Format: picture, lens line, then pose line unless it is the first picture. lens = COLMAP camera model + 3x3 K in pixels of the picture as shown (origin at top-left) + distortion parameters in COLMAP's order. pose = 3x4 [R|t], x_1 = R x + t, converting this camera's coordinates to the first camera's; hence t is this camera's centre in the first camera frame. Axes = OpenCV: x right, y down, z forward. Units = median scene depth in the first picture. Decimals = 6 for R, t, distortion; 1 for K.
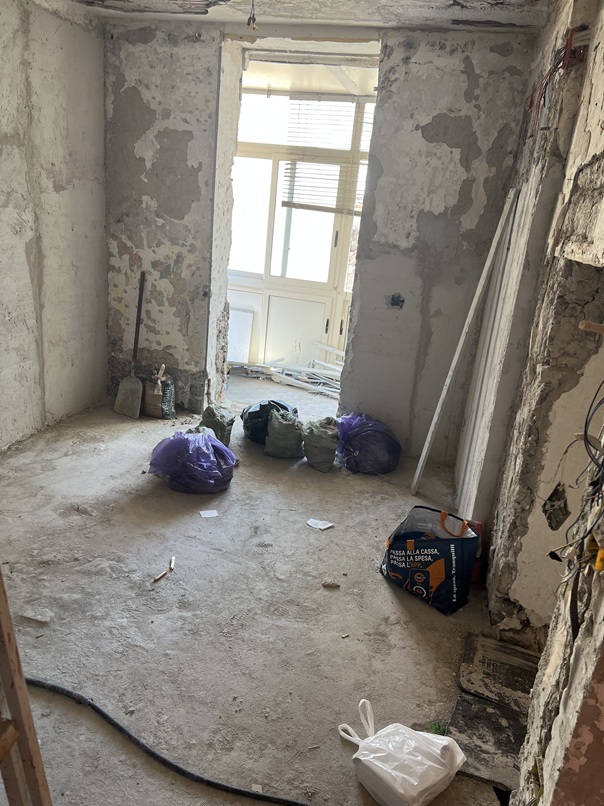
lens RADIAL K [[627.5, 0, 302.0], [0, 627.5, 403.0], [0, 0, 1]] dist [0.067313, -0.084086]
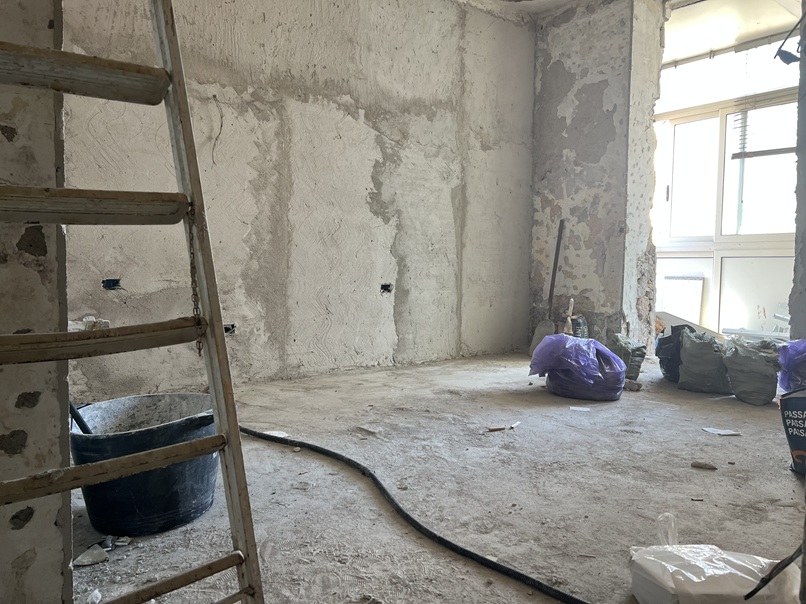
lens RADIAL K [[627.5, 0, 403.0], [0, 627.5, 302.0], [0, 0, 1]] dist [0.067313, -0.084086]
pose [[0.798999, -0.064837, -0.597827, 0.160417], [-0.125687, 0.954205, -0.271468, 0.251518], [0.588051, 0.292042, 0.754260, 0.114572]]
